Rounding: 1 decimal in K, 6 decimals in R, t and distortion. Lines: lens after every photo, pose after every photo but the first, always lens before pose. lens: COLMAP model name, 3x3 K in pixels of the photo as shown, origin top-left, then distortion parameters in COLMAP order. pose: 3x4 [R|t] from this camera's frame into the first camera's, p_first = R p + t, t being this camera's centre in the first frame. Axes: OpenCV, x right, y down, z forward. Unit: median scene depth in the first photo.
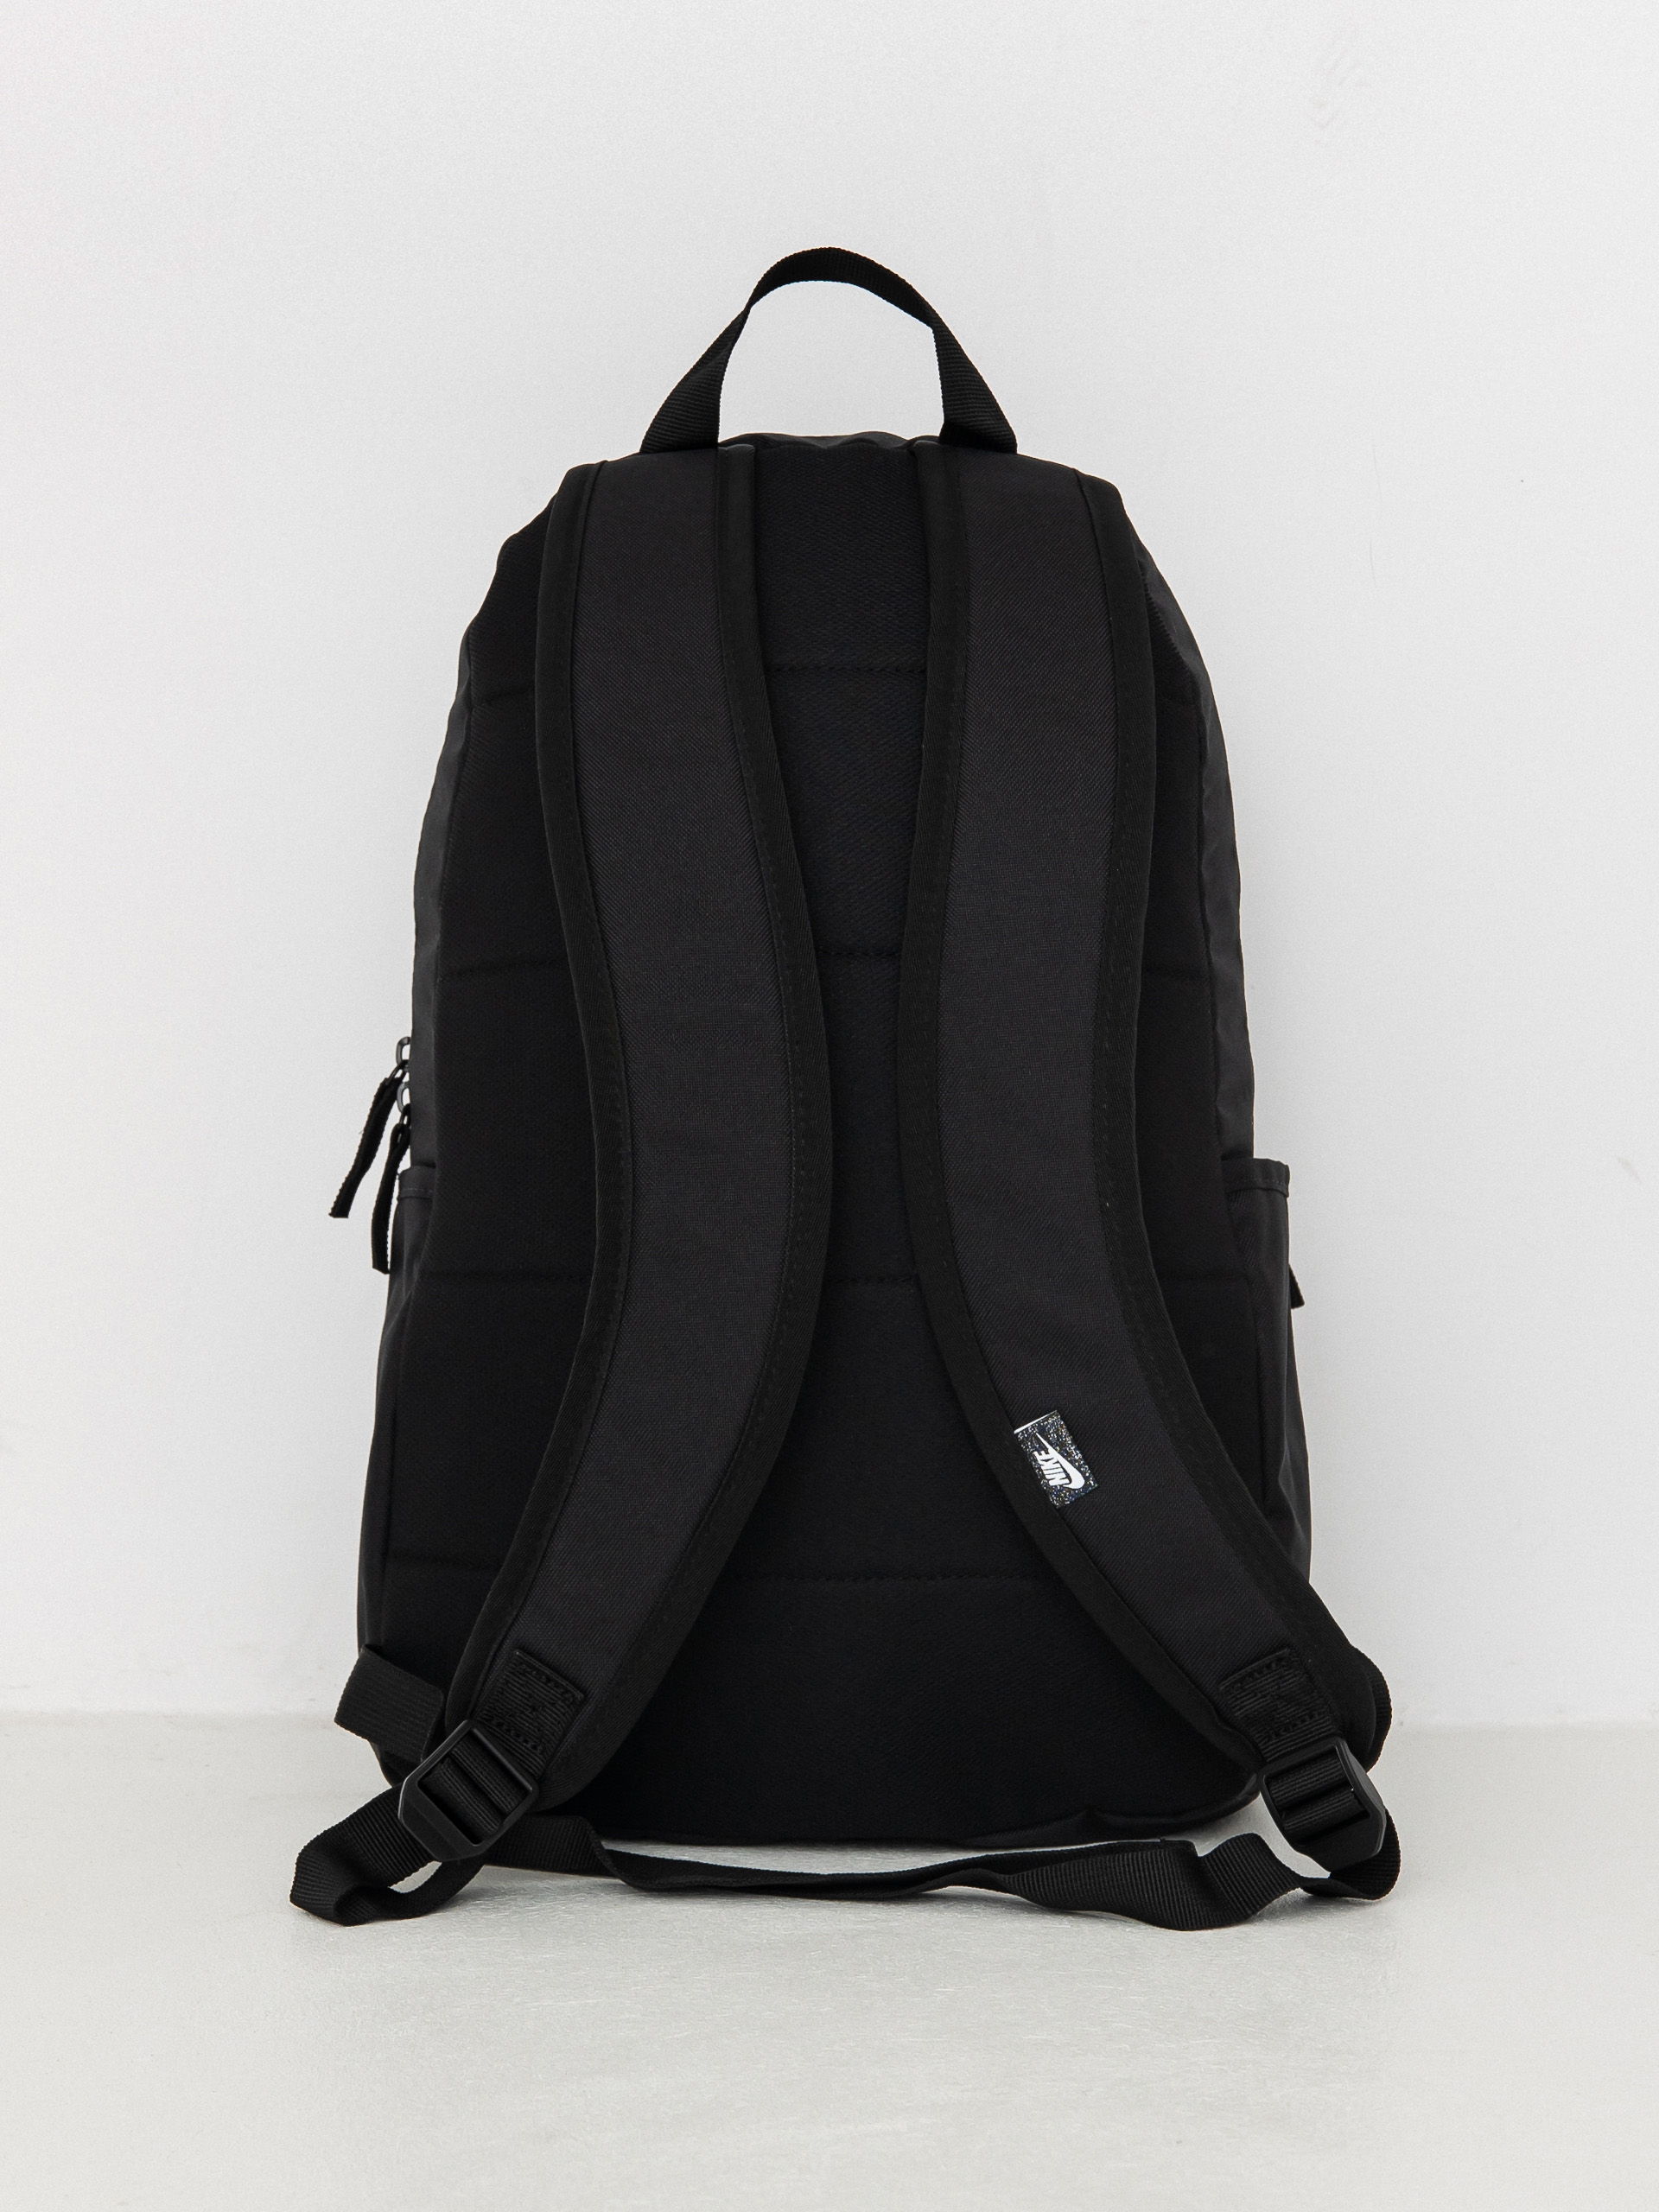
lens RADIAL K [[3353.4, 0, 829.2], [0, 3353.4, 1107.5], [0, 0, 1]] dist [-0.139154, 0.000000]
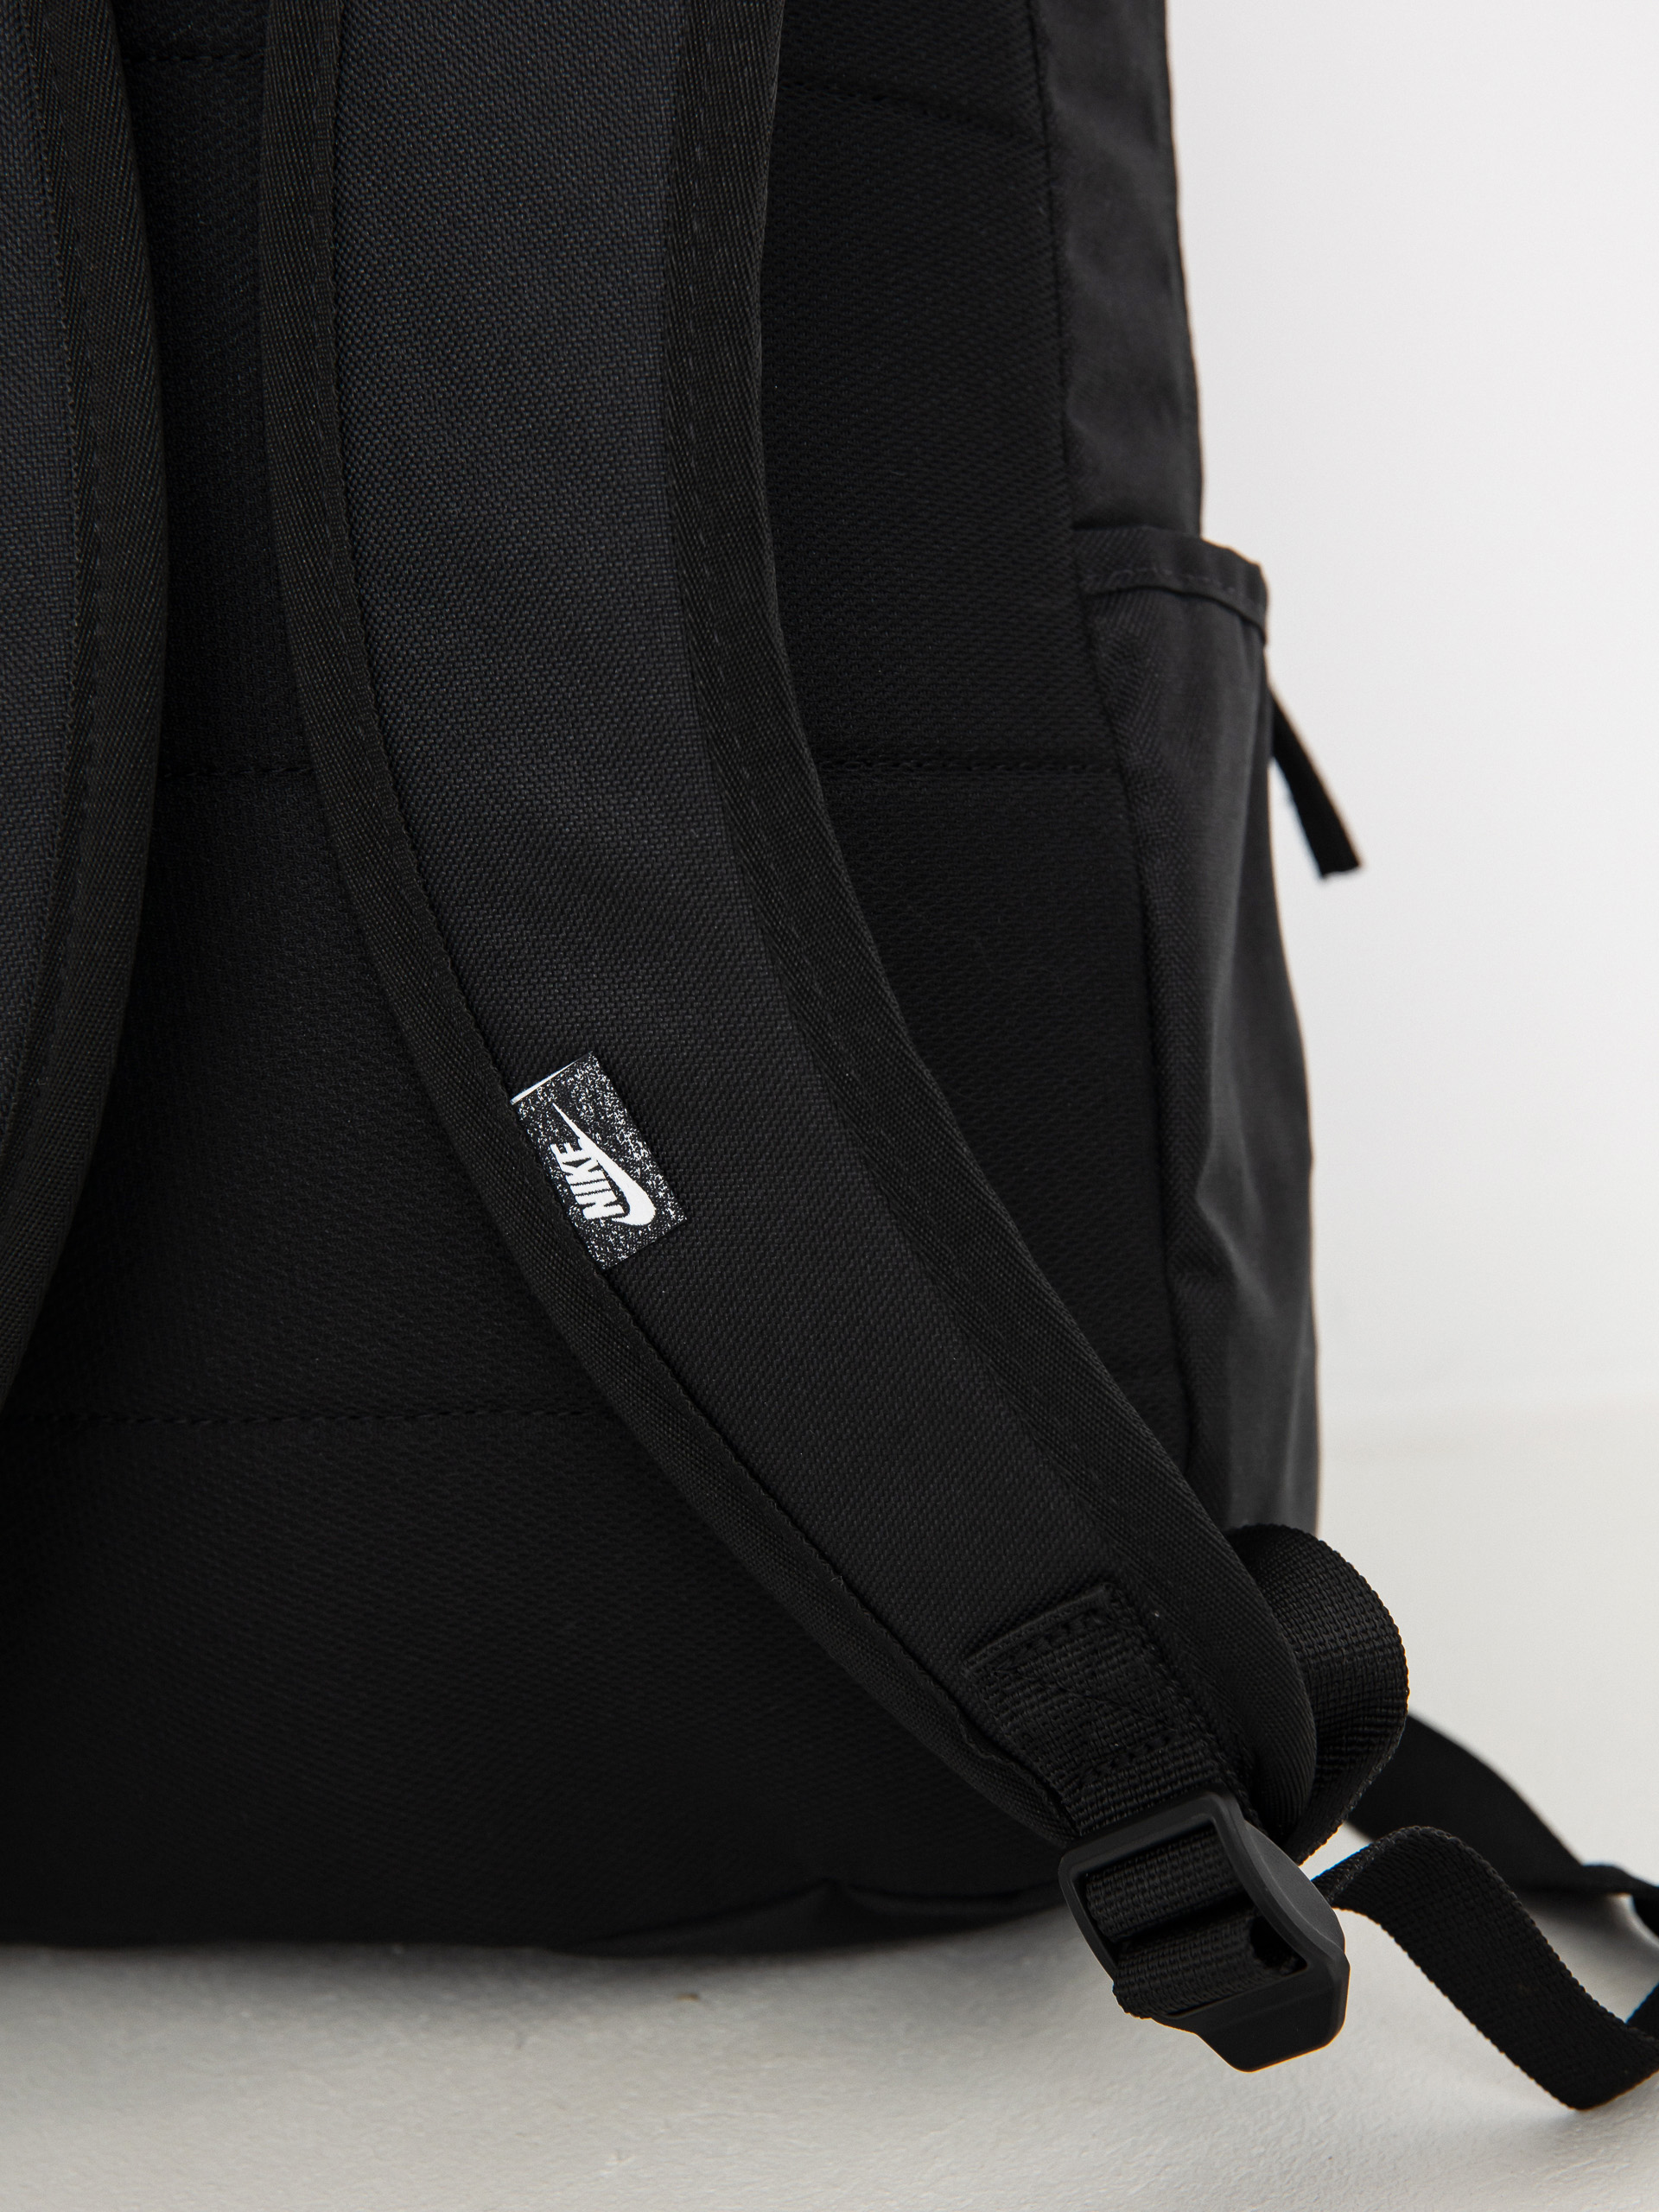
lens RADIAL K [[3978.7, 0, 830.4], [0, 3978.7, 1104.1], [0, 0, 1]] dist [0.027558, 0.000000]
pose [[0.996418, -0.016965, -0.082847, 0.143331], [0.024686, 0.995353, 0.093077, 0.048906], [0.080882, -0.094789, 0.992206, 0.476298]]
